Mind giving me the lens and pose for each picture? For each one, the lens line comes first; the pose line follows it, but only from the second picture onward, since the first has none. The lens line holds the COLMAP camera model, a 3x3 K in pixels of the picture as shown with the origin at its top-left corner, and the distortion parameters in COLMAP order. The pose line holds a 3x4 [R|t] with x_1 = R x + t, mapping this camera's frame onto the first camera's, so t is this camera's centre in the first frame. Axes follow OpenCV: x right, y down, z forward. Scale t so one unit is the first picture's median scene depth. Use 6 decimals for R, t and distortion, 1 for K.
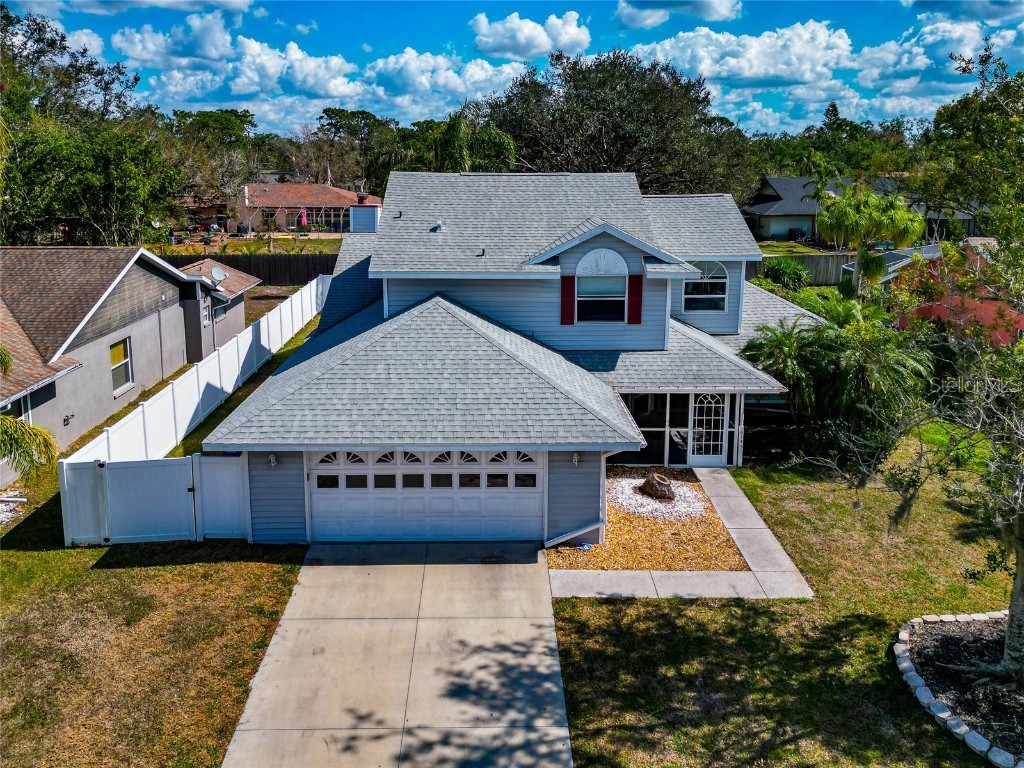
lens RADIAL K [[754.3, 0, 498.7], [0, 754.3, 279.8], [0, 0, 1]] dist [0.034224, -0.023819]
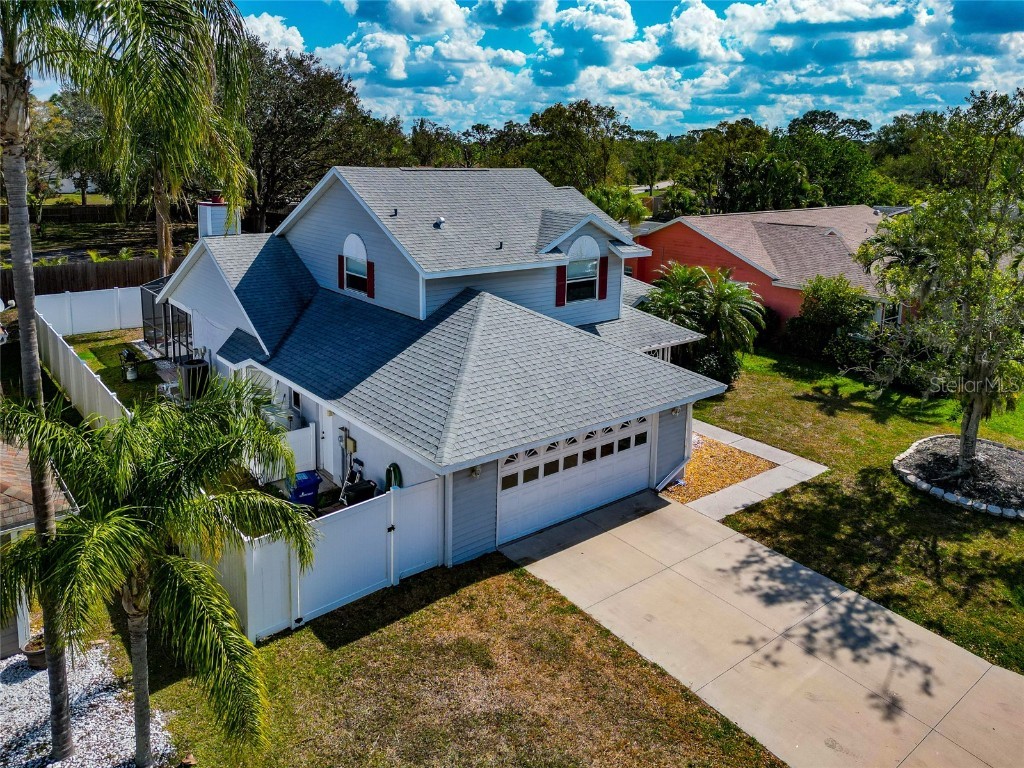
lens RADIAL K [[754.3, 0, 498.7], [0, 754.3, 279.8], [0, 0, 1]] dist [0.034224, -0.023819]
pose [[0.787669, -0.086533, 0.609991, -0.860193], [0.078789, 0.996106, 0.039568, -0.039694], [-0.611040, 0.016894, 0.791420, 0.230007]]
